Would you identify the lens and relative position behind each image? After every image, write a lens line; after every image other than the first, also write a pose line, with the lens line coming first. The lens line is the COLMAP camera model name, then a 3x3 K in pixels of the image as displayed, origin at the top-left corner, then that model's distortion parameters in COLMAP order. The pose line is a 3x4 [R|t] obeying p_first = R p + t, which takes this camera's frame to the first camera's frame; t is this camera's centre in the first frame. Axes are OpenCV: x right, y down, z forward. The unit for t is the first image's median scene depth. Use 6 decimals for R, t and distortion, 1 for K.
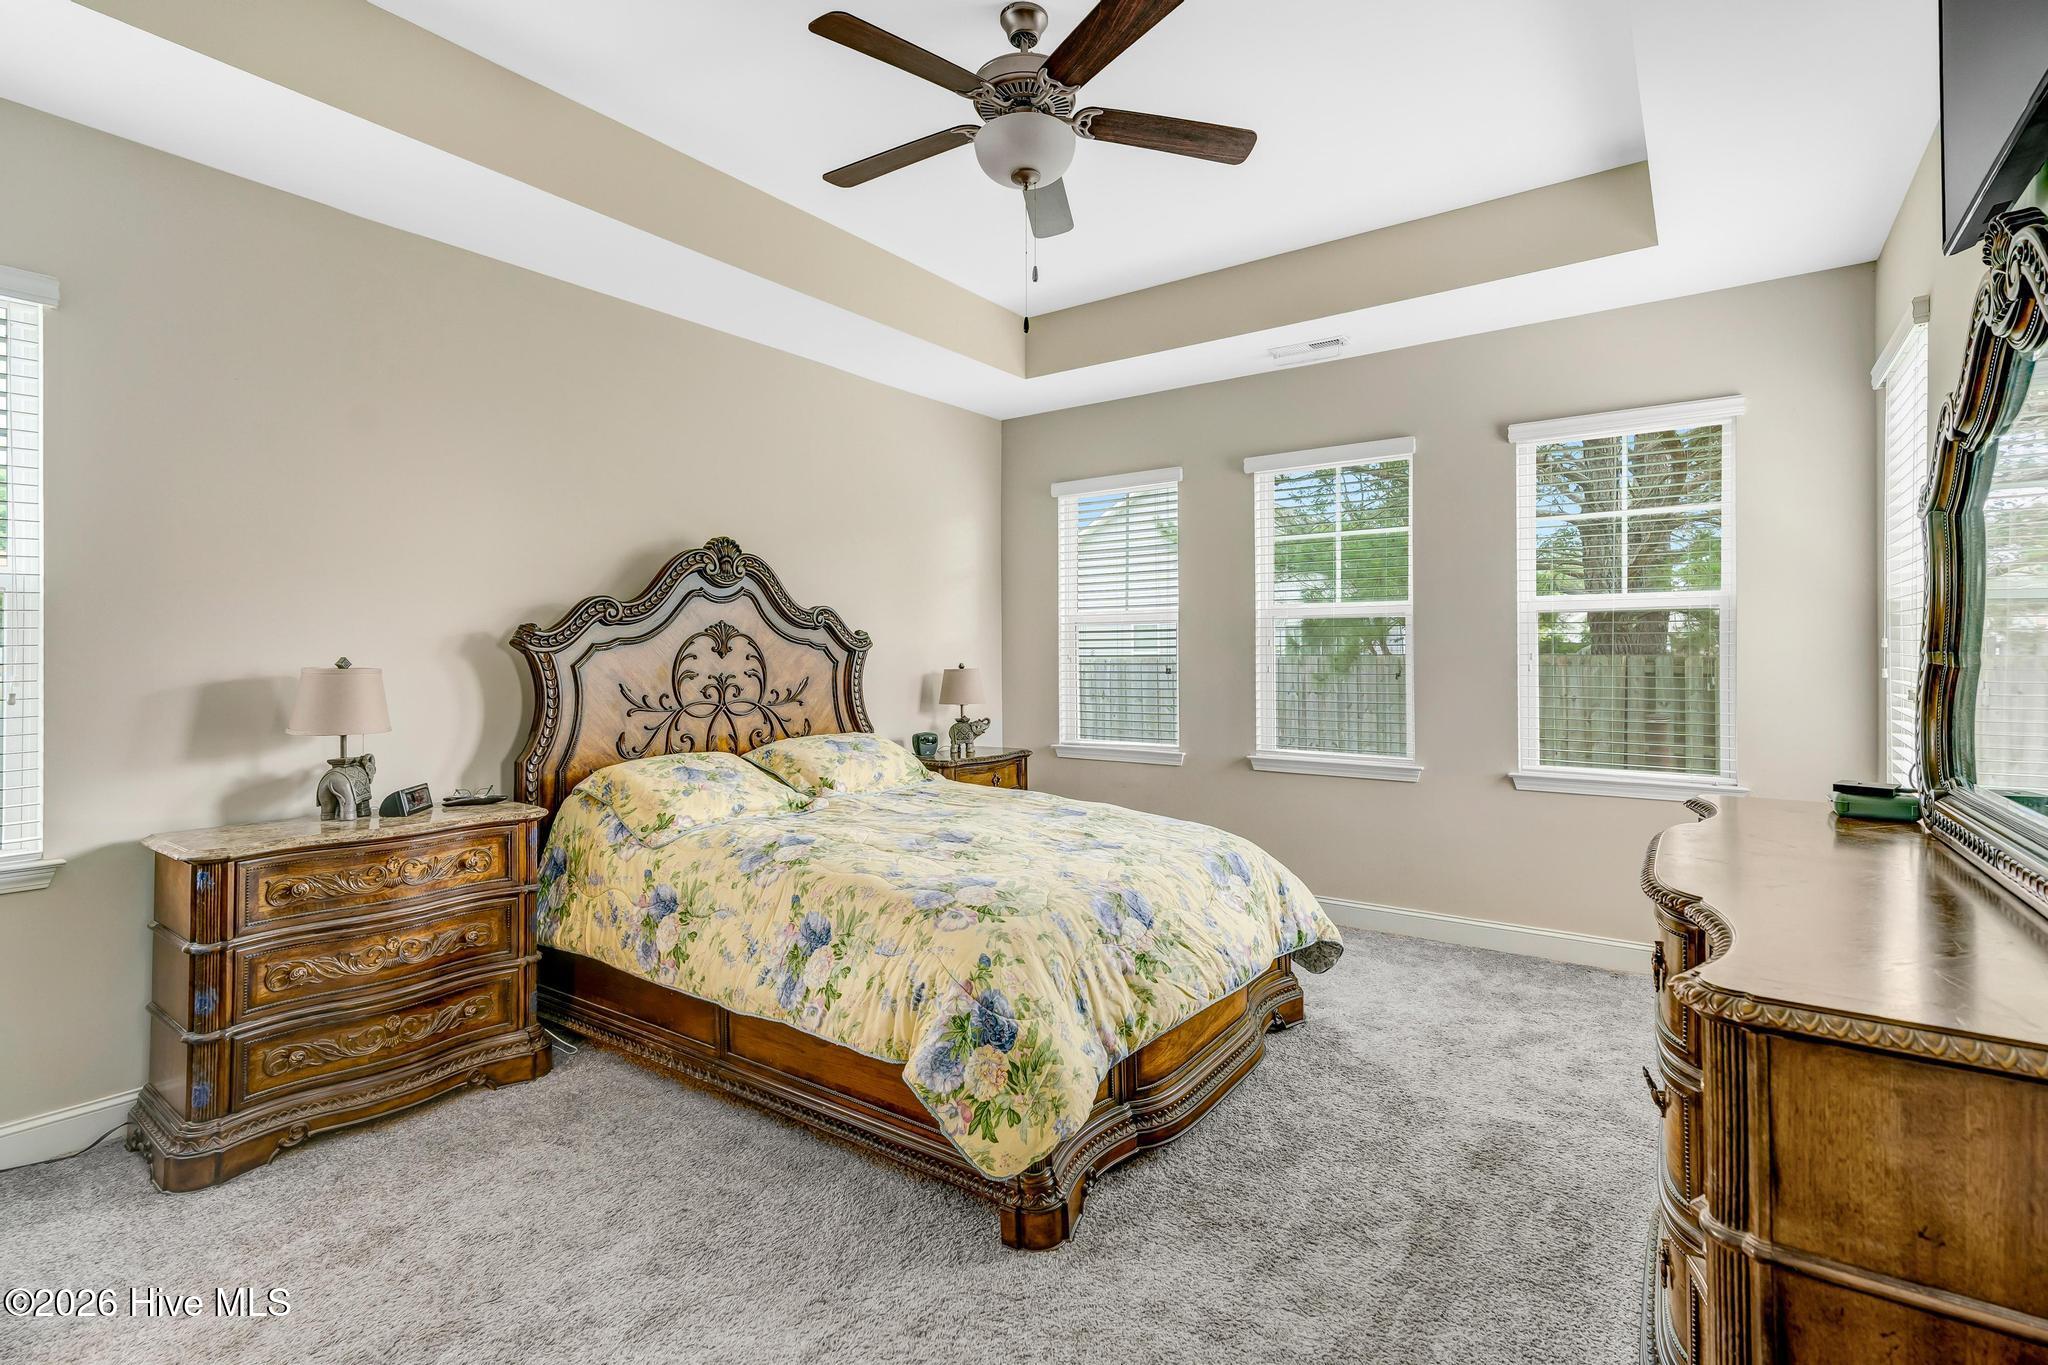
lens RADIAL K [[966.2, 0, 1024.5], [0, 966.2, 657.8], [0, 0, 1]] dist [-0.004105, 0.001100]
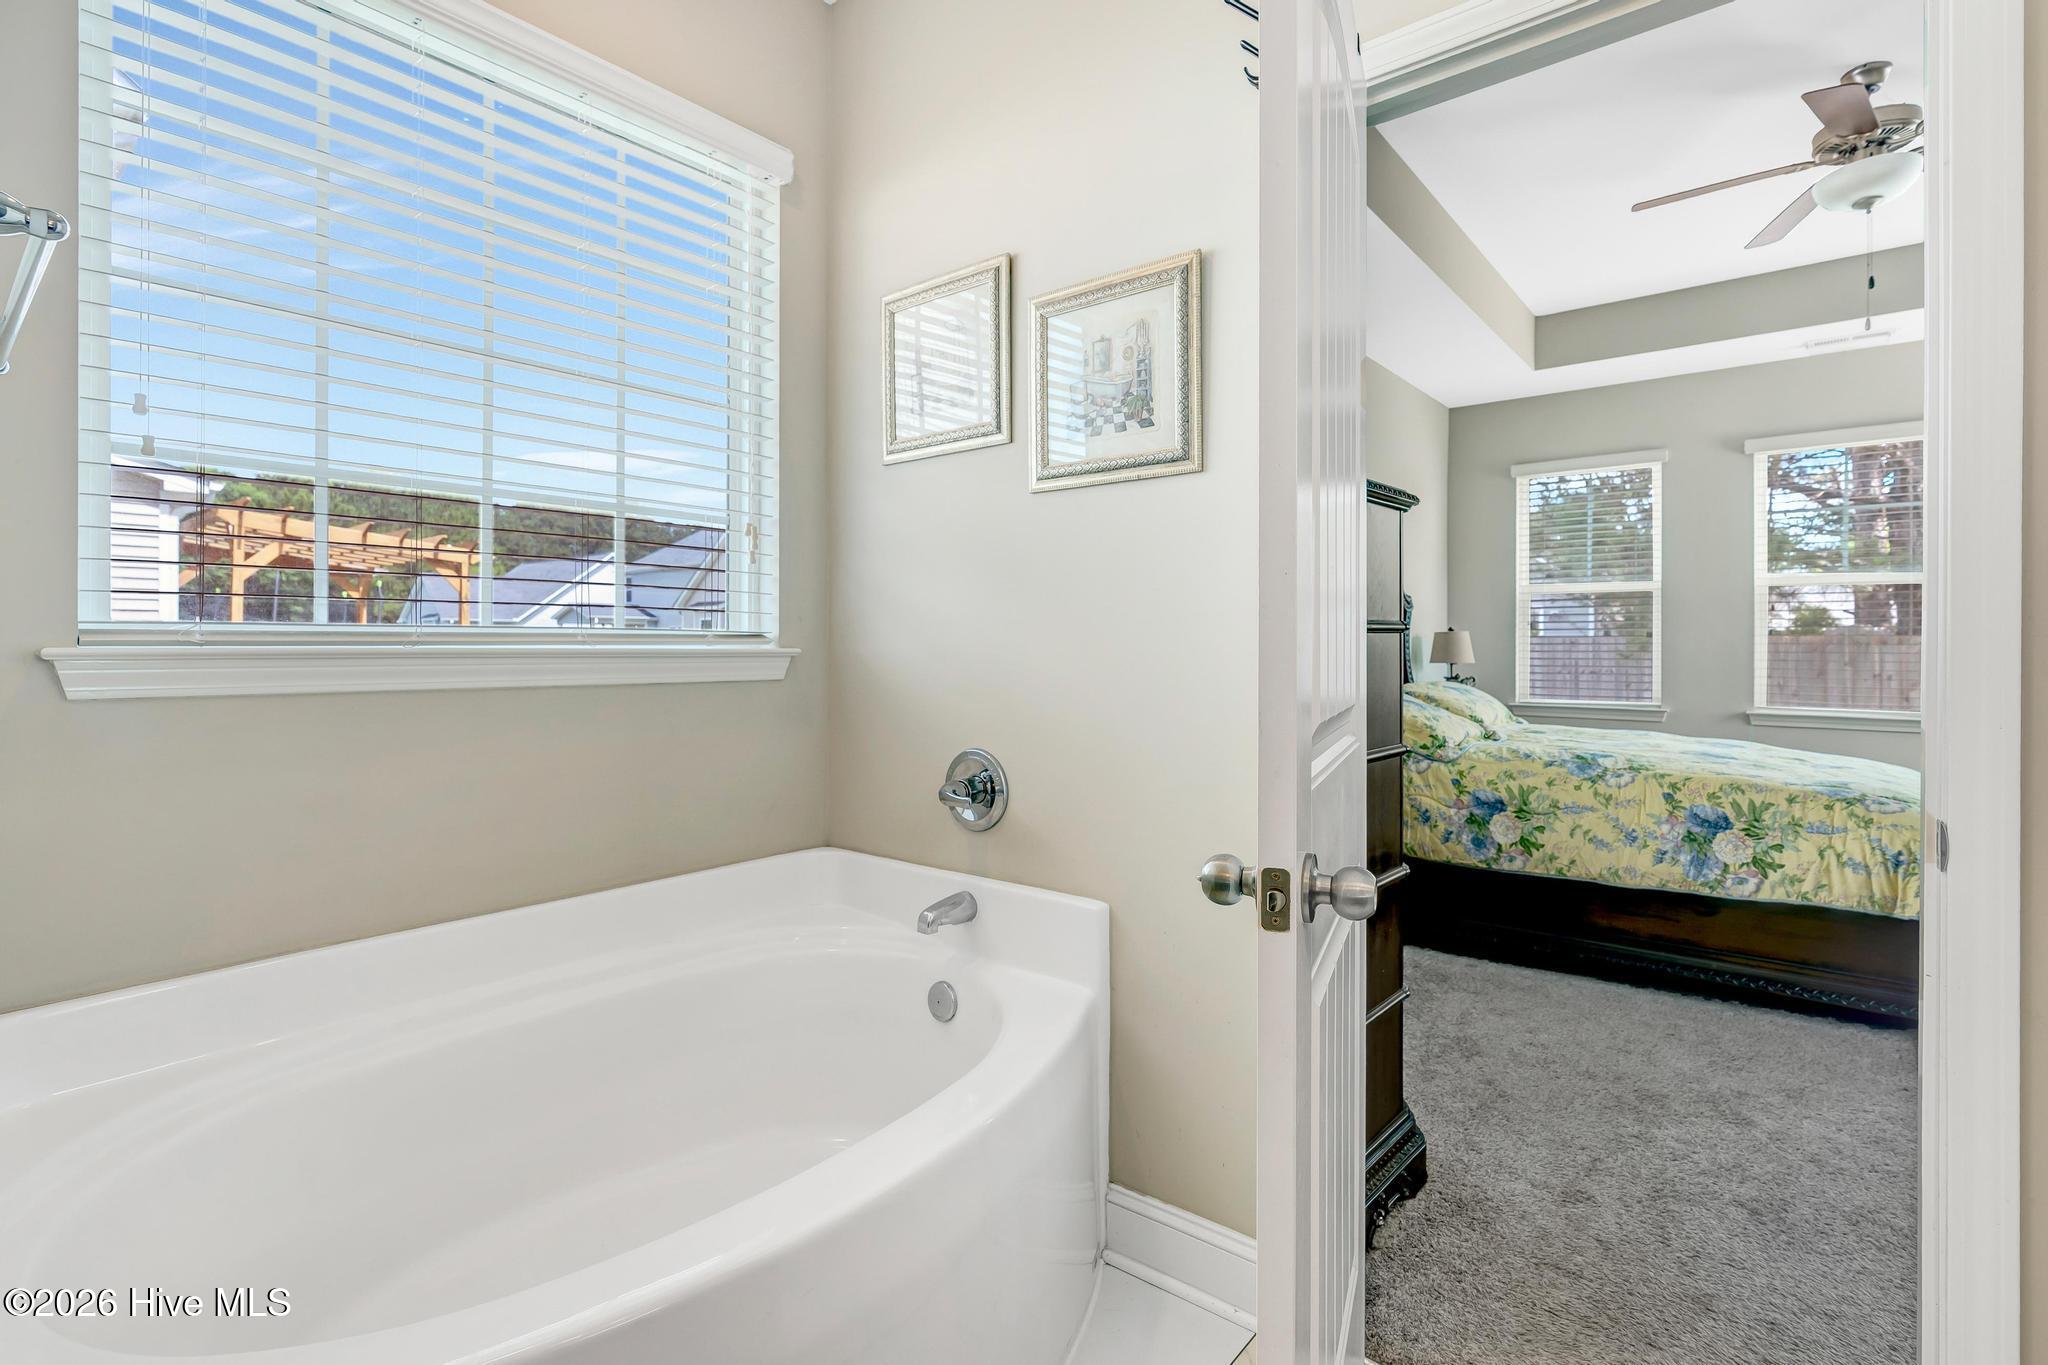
lens RADIAL K [[955.4, 0, 1033.4], [0, 955.4, 649.2], [0, 0, 1]] dist [-0.001795, 0.000404]
pose [[0.998492, 0.008179, -0.054291, -0.875151], [-0.008337, 0.999962, -0.002698, 0.069199], [0.054267, 0.003146, 0.998522, -0.214830]]
